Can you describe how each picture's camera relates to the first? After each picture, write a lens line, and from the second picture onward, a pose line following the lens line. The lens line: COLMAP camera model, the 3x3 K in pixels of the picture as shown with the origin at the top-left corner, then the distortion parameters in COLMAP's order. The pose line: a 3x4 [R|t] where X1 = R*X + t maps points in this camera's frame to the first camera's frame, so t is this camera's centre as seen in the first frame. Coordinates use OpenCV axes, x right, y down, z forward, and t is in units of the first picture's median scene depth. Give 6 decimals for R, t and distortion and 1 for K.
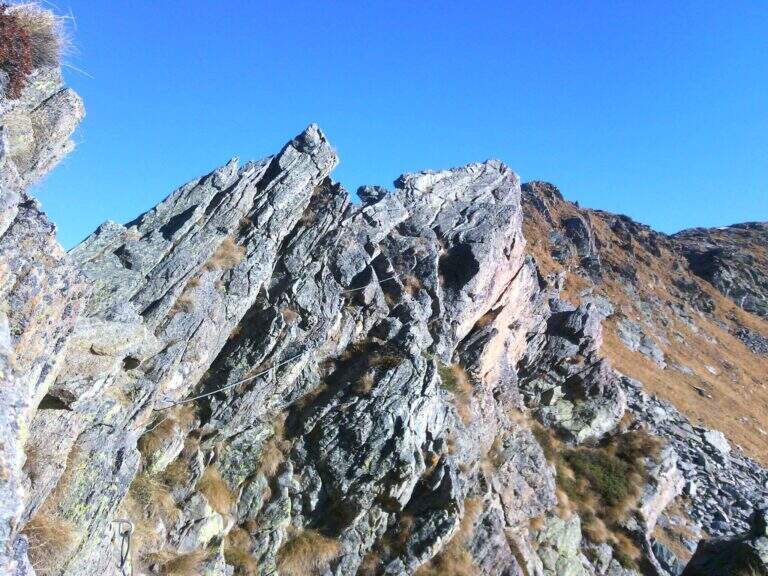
lens RADIAL K [[776.4, 0, 384.0], [0, 776.4, 288.0], [0, 0, 1]] dist [0.032533, -0.131339]
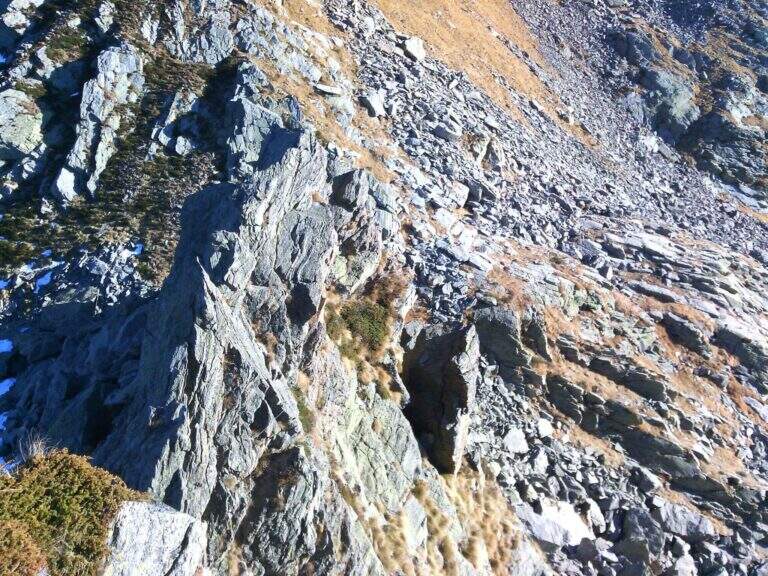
lens RADIAL K [[776.4, 0, 384.0], [0, 776.4, 288.0], [0, 0, 1]] dist [0.032533, -0.131339]
pose [[0.926652, -0.146404, 0.346238, -0.163470], [-0.102827, 0.787202, 0.608063, -0.635049], [-0.361582, -0.599066, 0.714408, 0.015386]]
